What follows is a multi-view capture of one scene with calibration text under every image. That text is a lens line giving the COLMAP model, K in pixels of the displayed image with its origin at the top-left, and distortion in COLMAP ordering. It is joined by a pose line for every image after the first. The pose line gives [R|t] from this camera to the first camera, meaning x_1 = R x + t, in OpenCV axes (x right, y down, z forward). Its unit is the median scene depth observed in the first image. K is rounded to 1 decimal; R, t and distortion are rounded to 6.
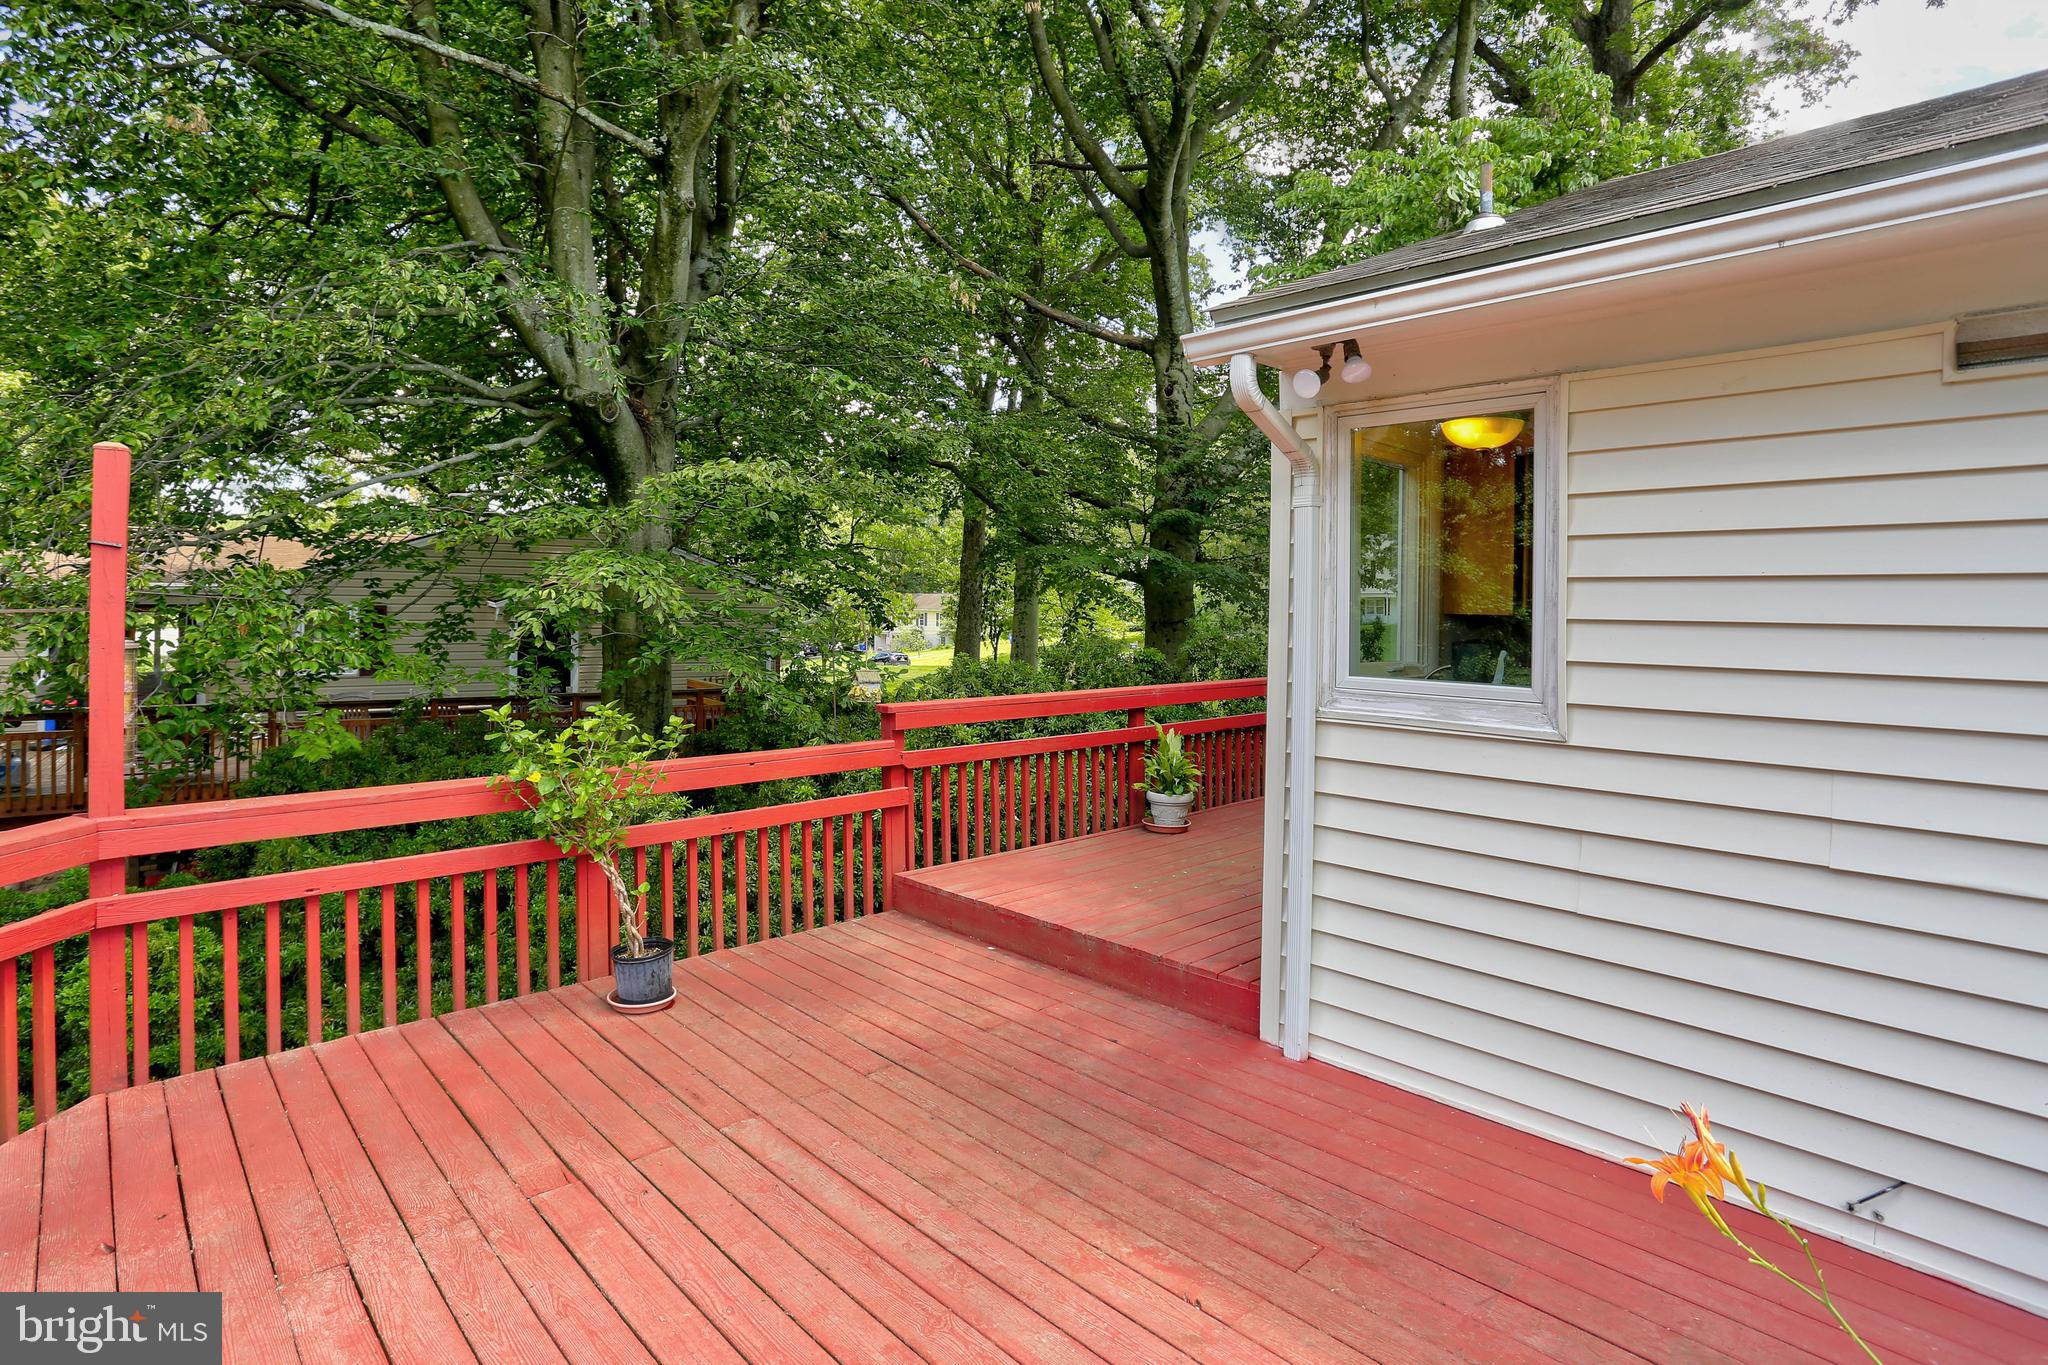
lens RADIAL K [[1016.8, 0, 1016.3], [0, 1016.8, 629.5], [0, 0, 1]] dist [-0.079293, 0.034572]
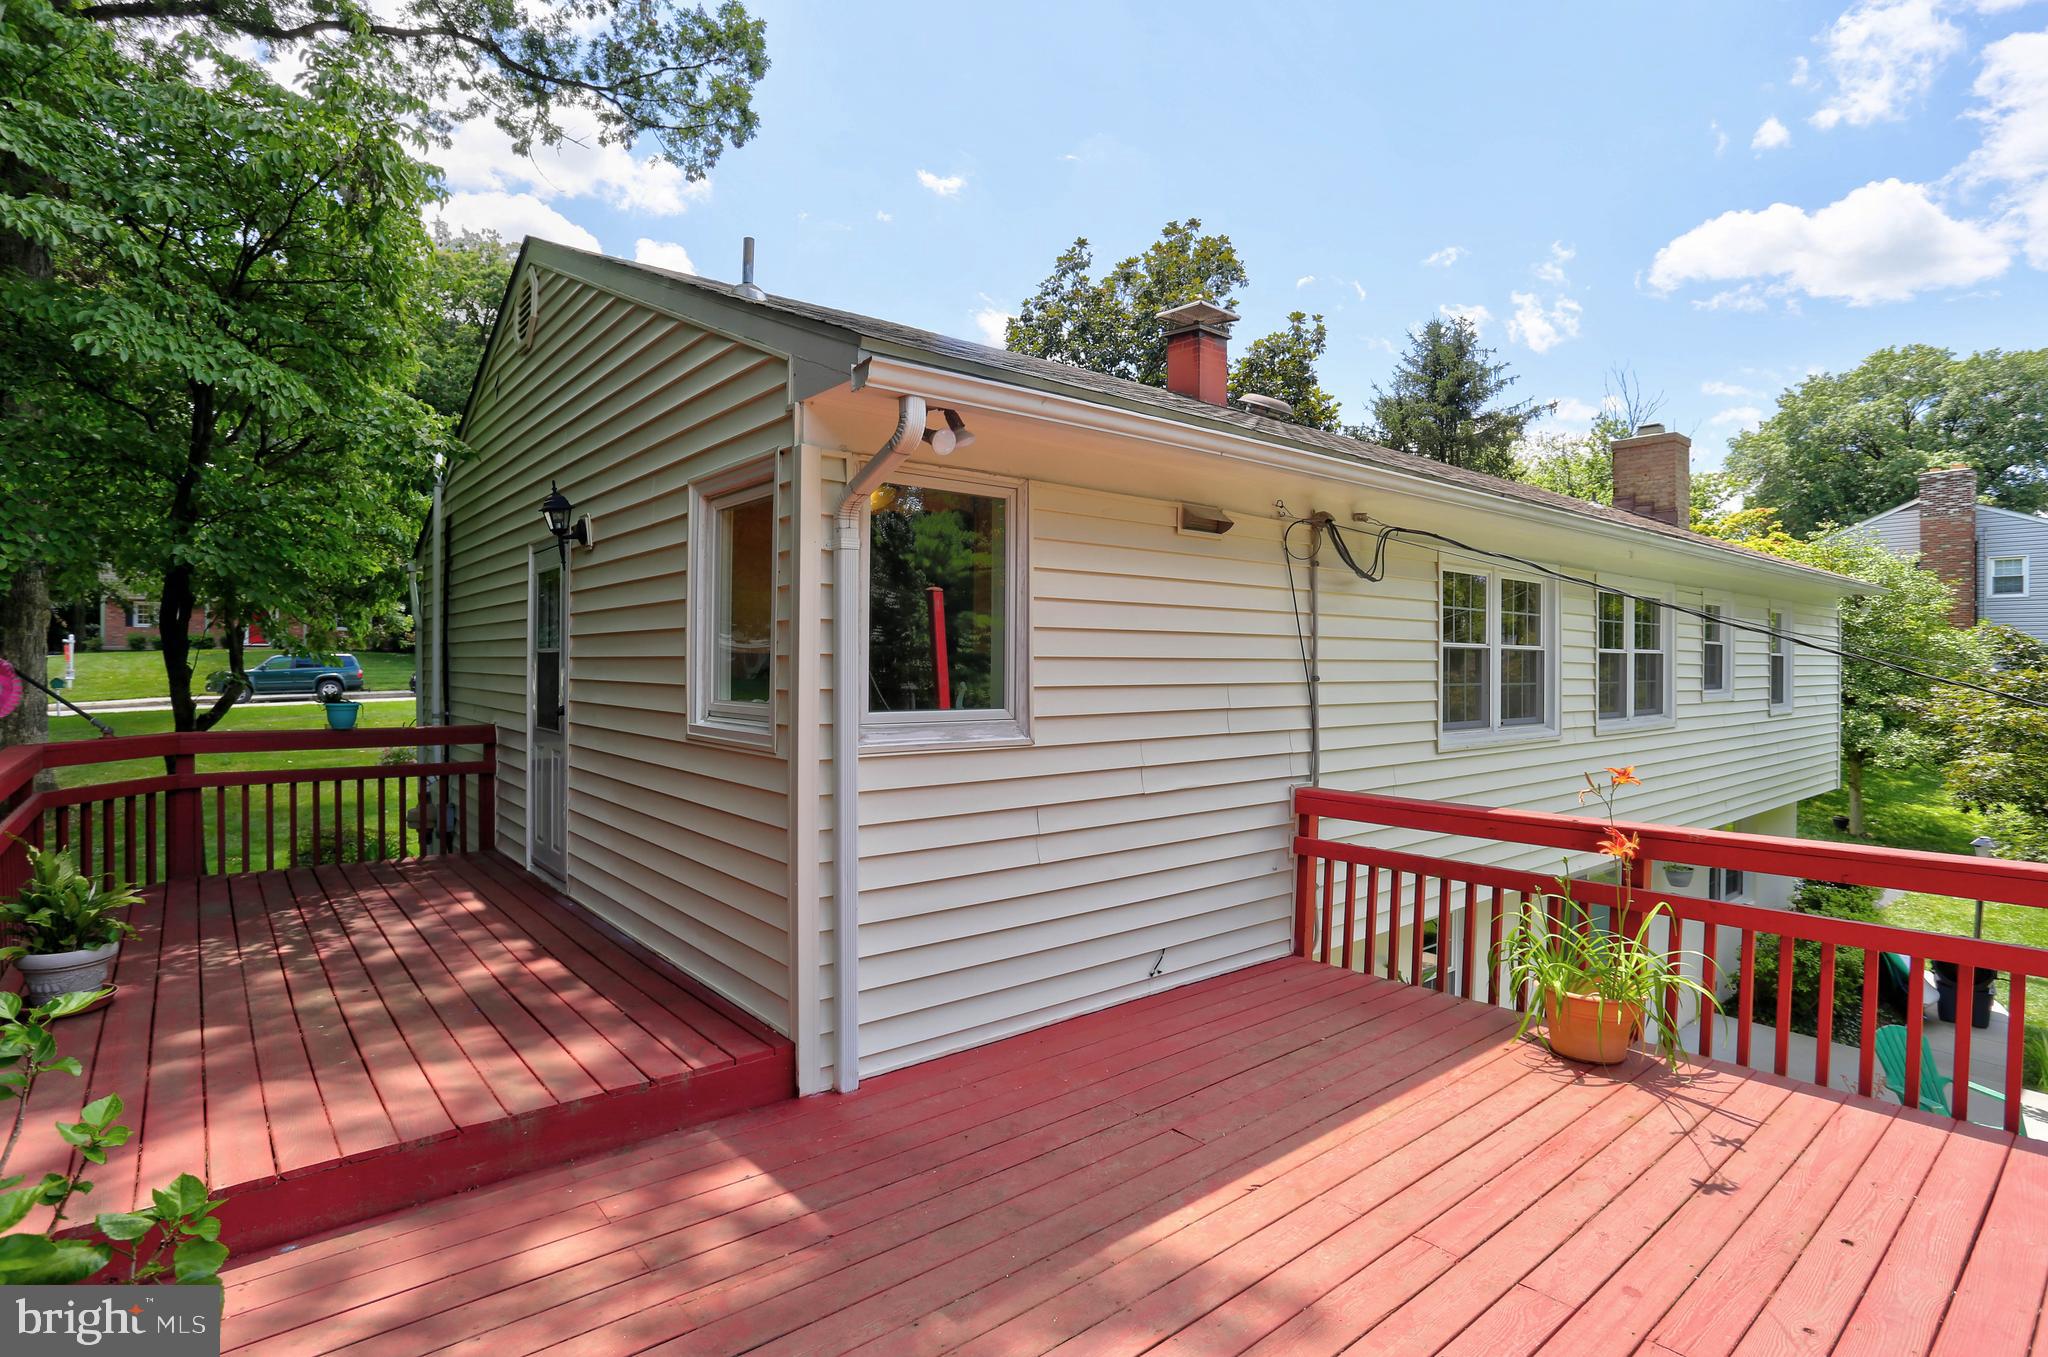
lens RADIAL K [[1018.5, 0, 1019.9], [0, 1018.5, 676.0], [0, 0, 1]] dist [-0.068197, 0.032467]
pose [[0.070576, -0.041461, 0.996644, -0.849971], [-0.003655, 0.999118, 0.041823, -0.042645], [-0.997500, -0.006595, 0.070362, 0.900041]]
